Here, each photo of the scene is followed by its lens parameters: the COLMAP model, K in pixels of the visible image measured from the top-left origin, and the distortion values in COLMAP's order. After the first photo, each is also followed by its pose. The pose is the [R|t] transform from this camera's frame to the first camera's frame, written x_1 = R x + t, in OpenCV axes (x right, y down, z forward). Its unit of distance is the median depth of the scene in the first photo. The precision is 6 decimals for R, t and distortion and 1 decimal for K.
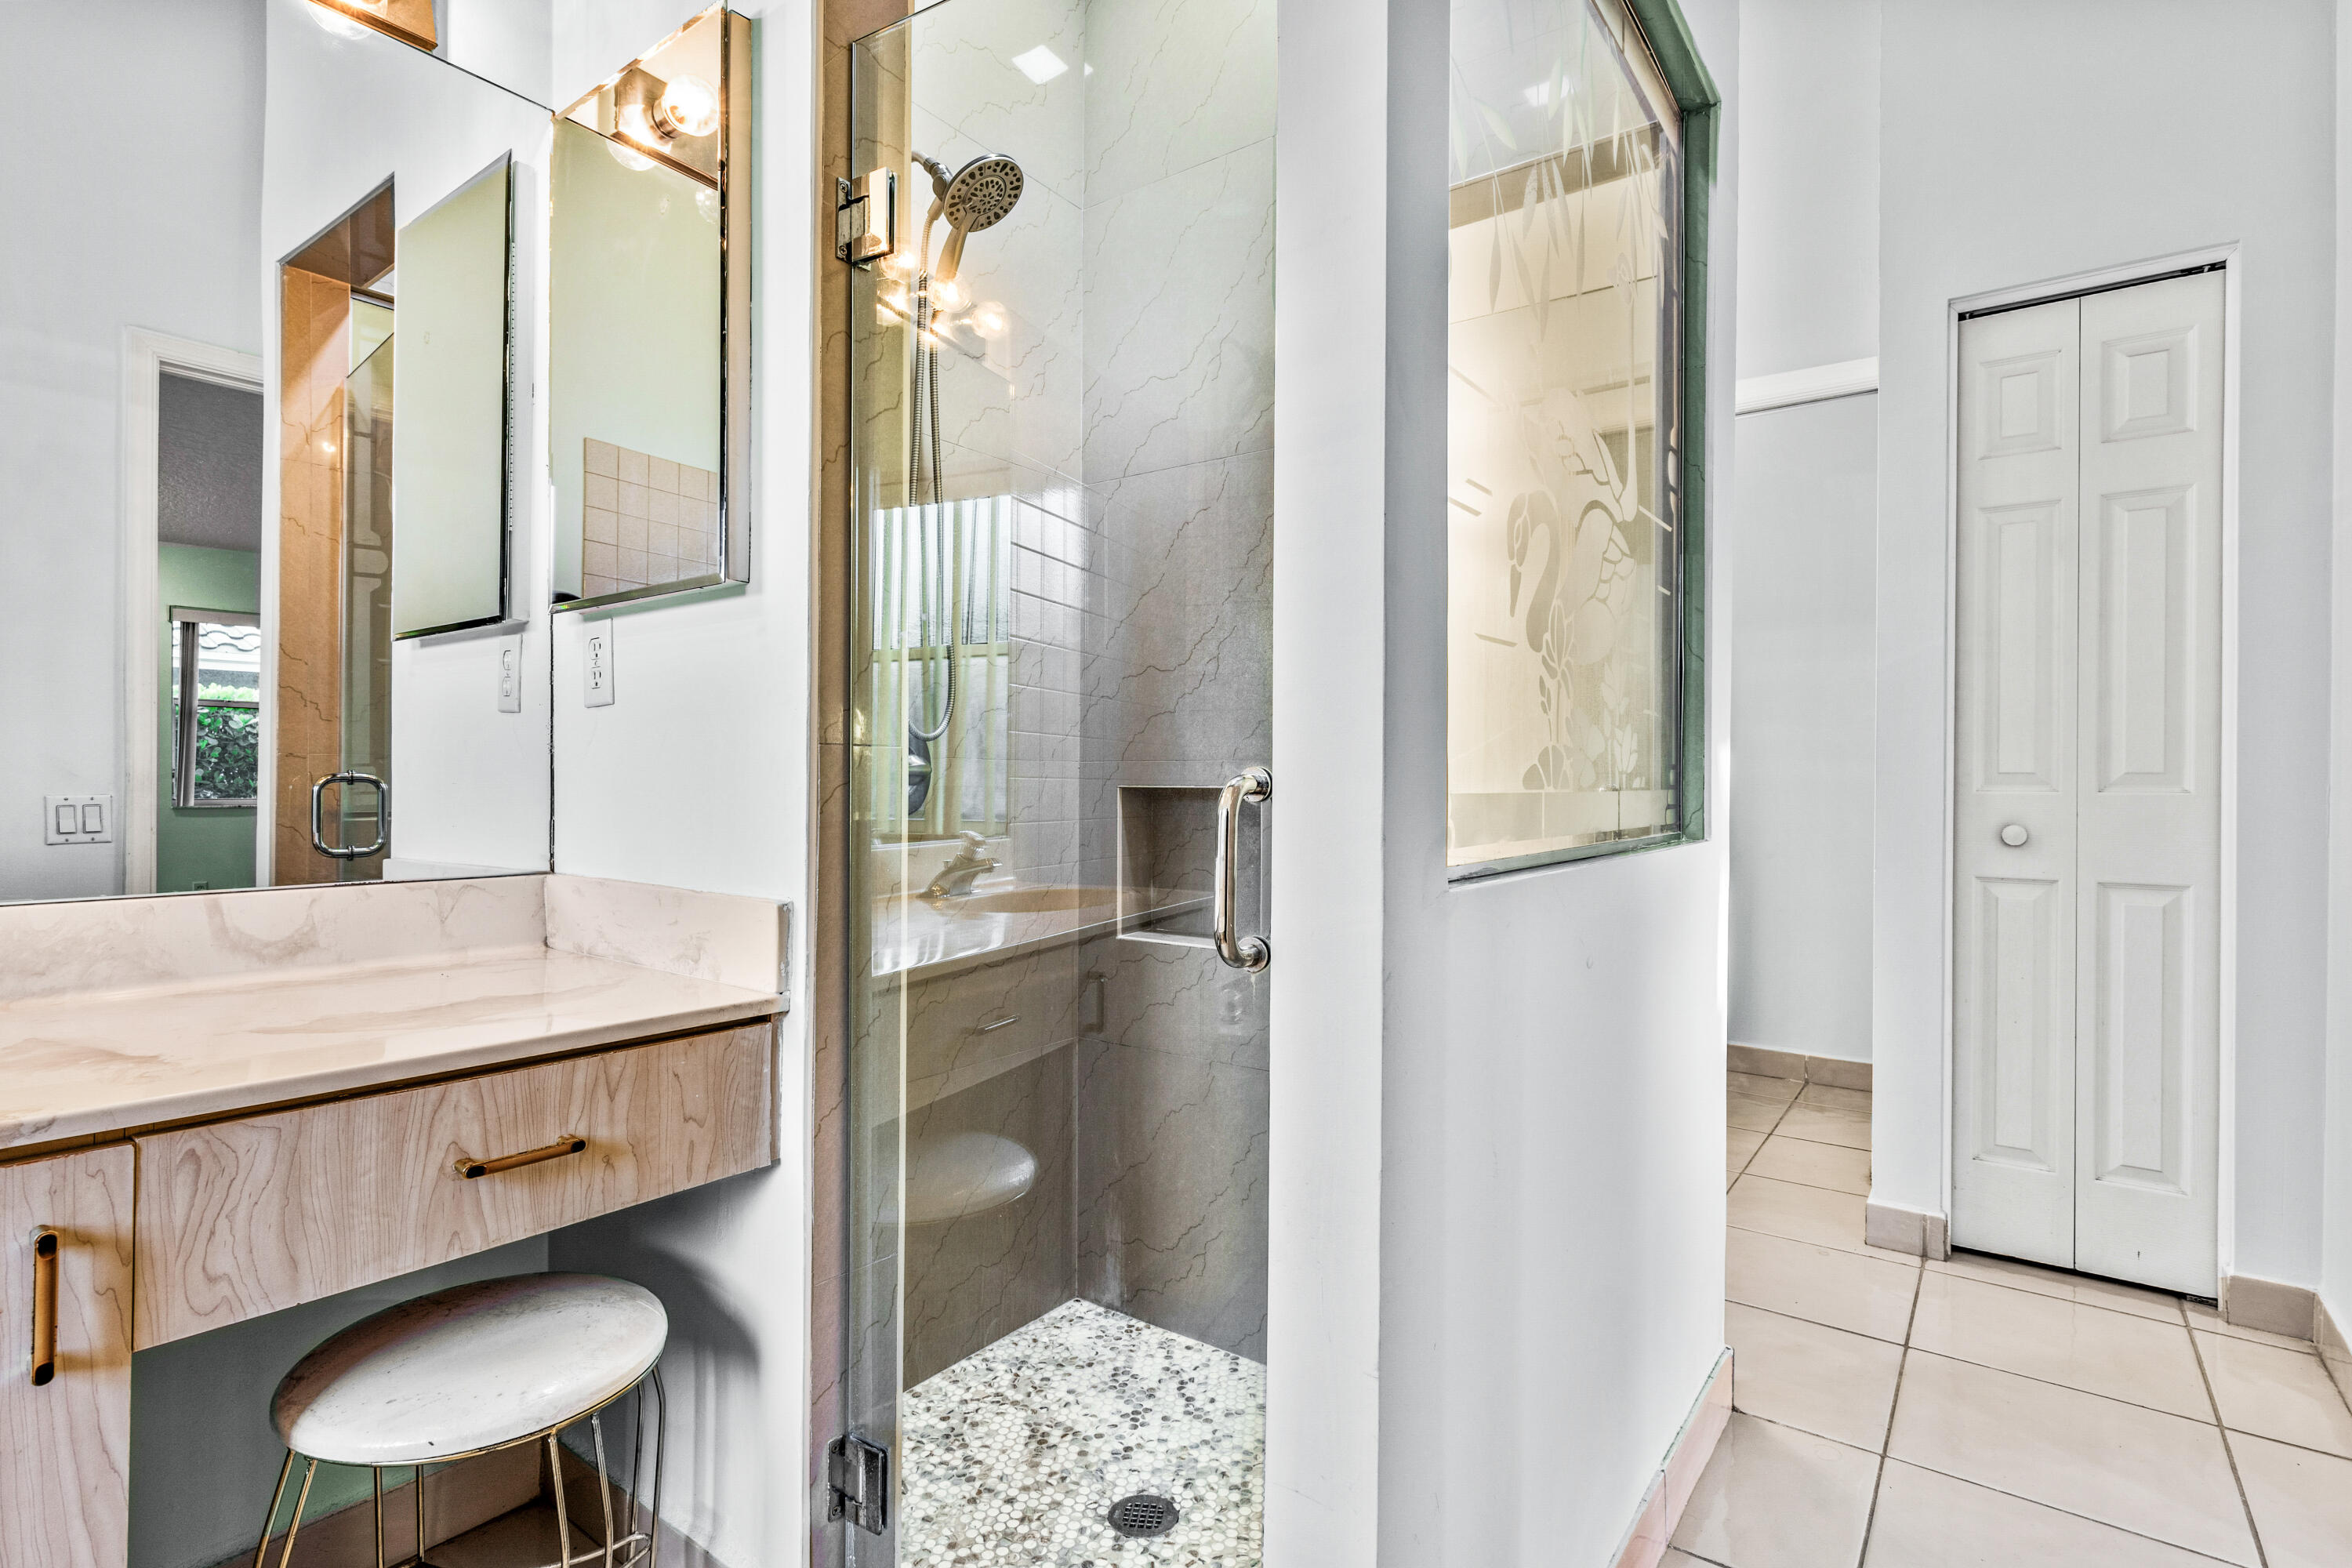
lens RADIAL K [[1141.0, 0, 1169.1], [0, 1141.0, 769.4], [0, 0, 1]] dist [-0.000458, -0.000175]
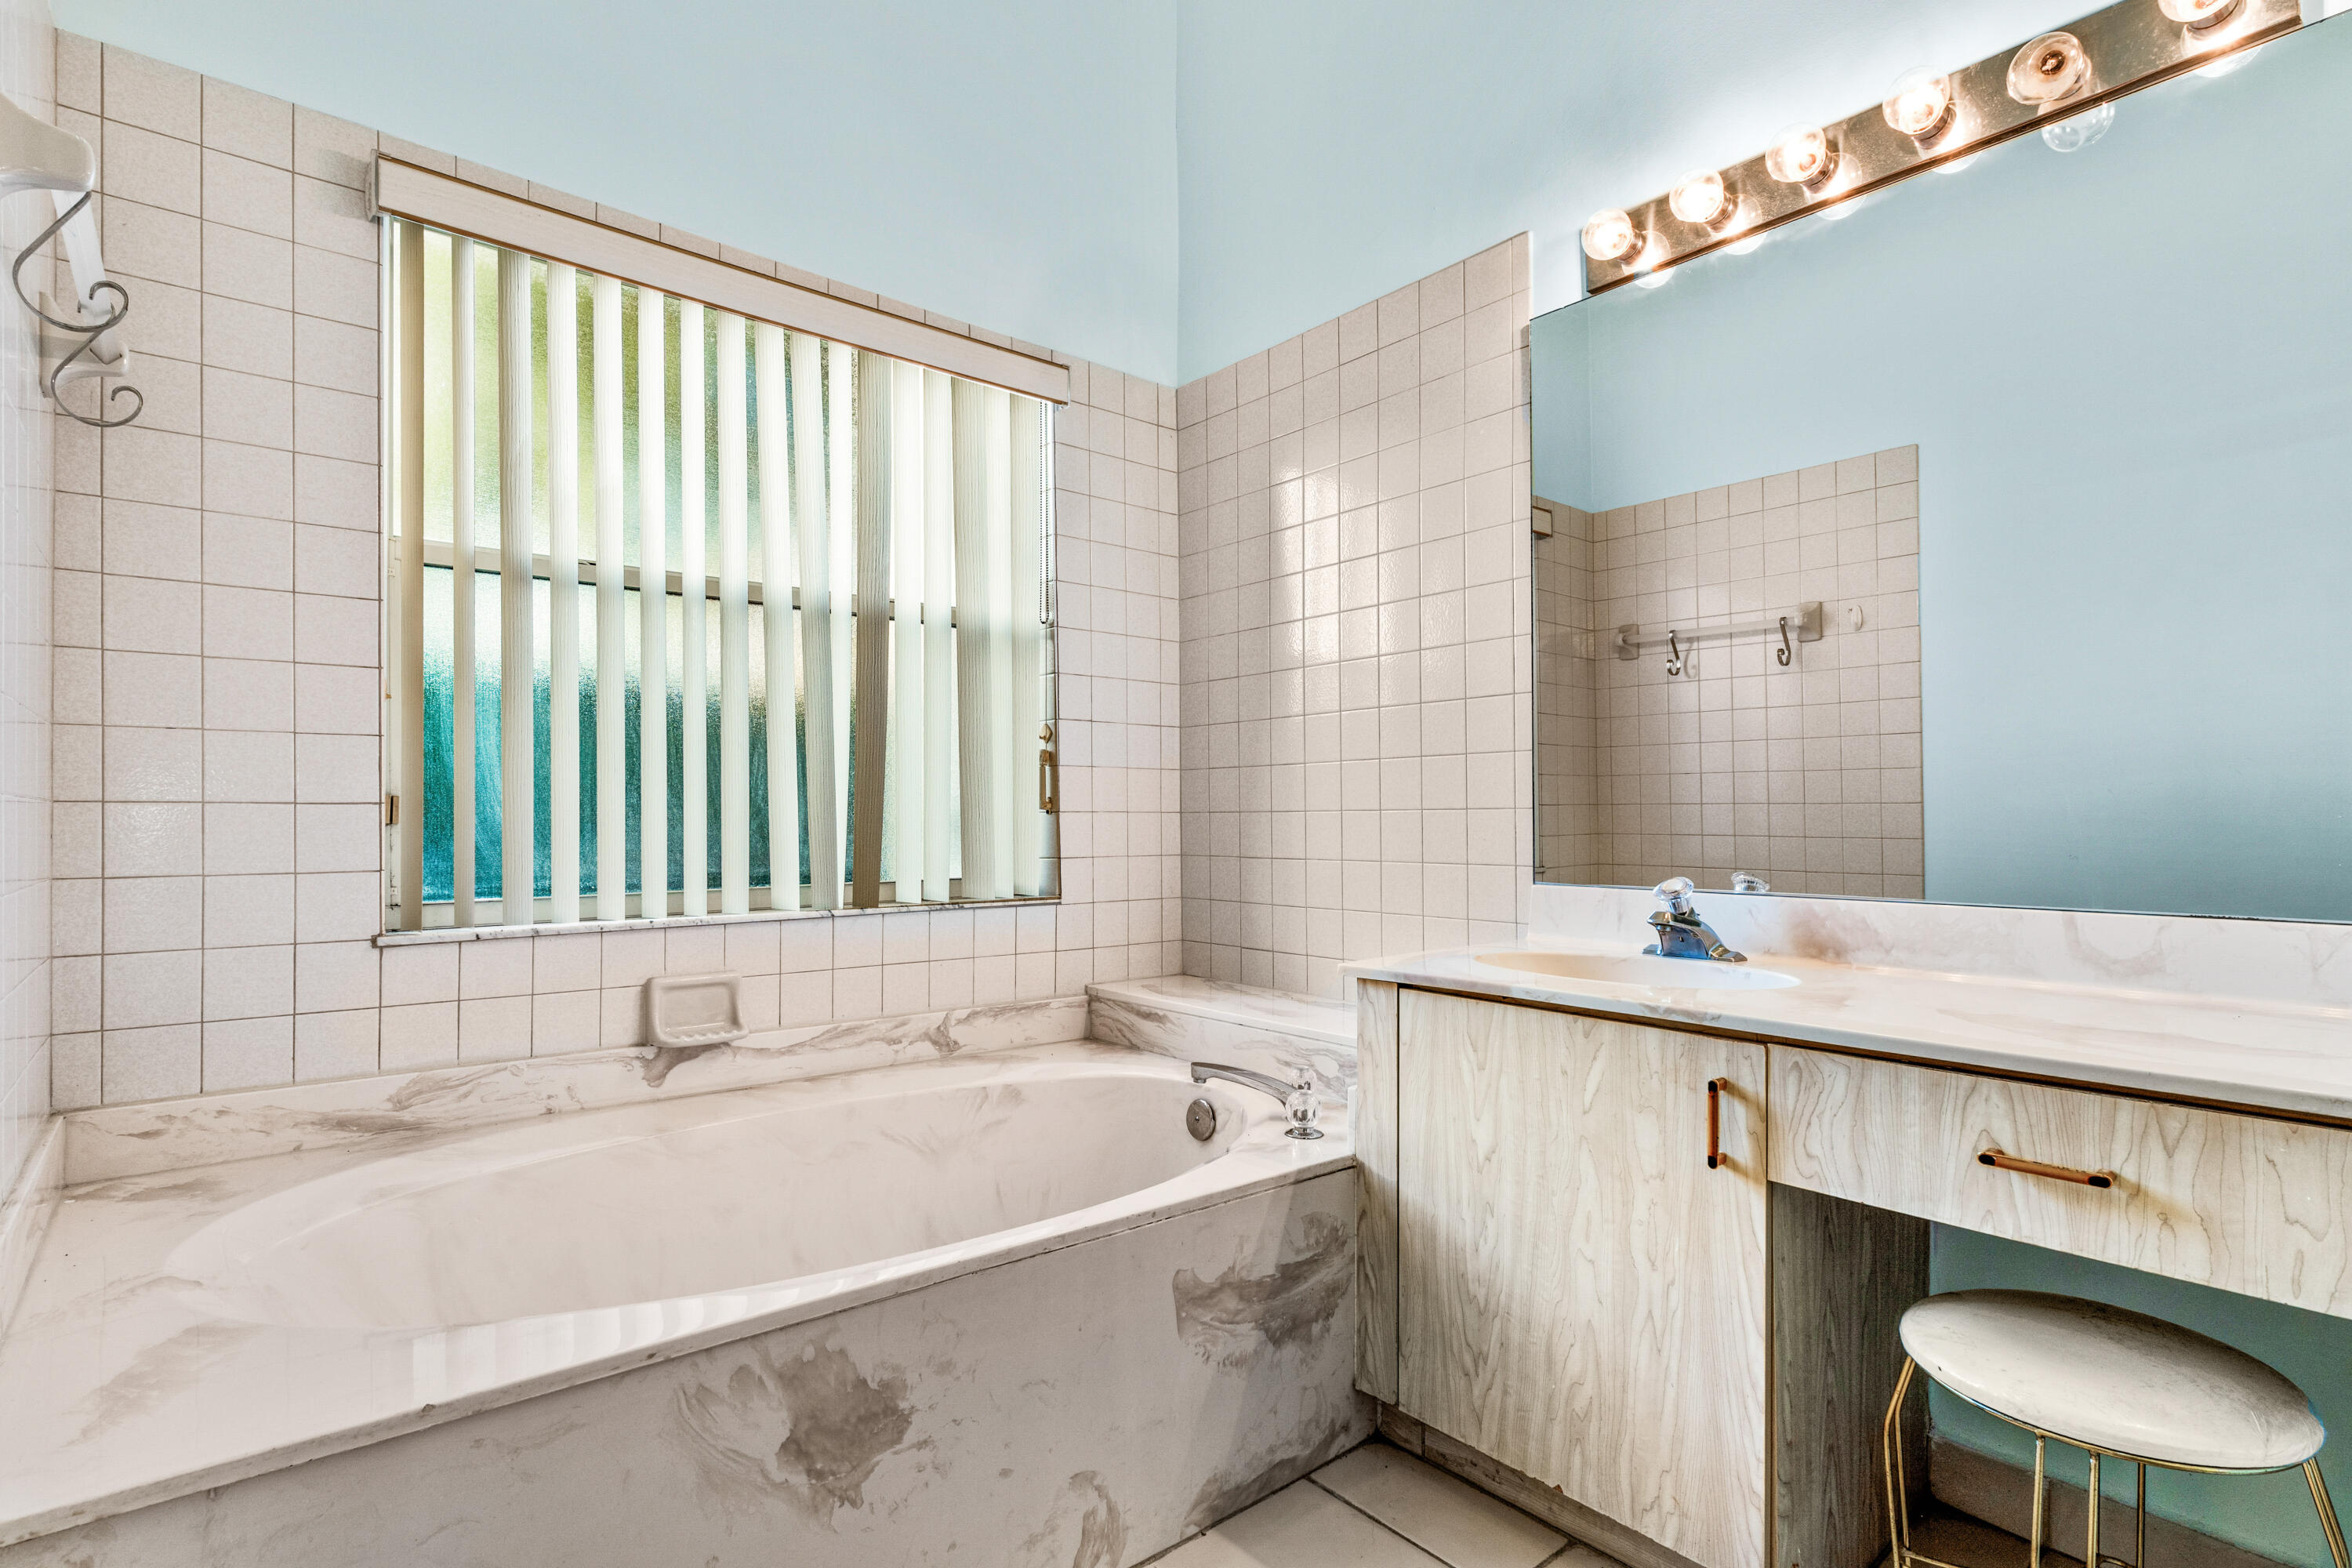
lens RADIAL K [[1141.0, 0, 1169.1], [0, 1141.0, 769.4], [0, 0, 1]] dist [-0.000458, -0.000175]
pose [[-0.230693, -0.041780, -0.972129, 0.704234], [0.012187, 0.998875, -0.045821, 0.006832], [0.972950, -0.022418, -0.229924, 0.480111]]
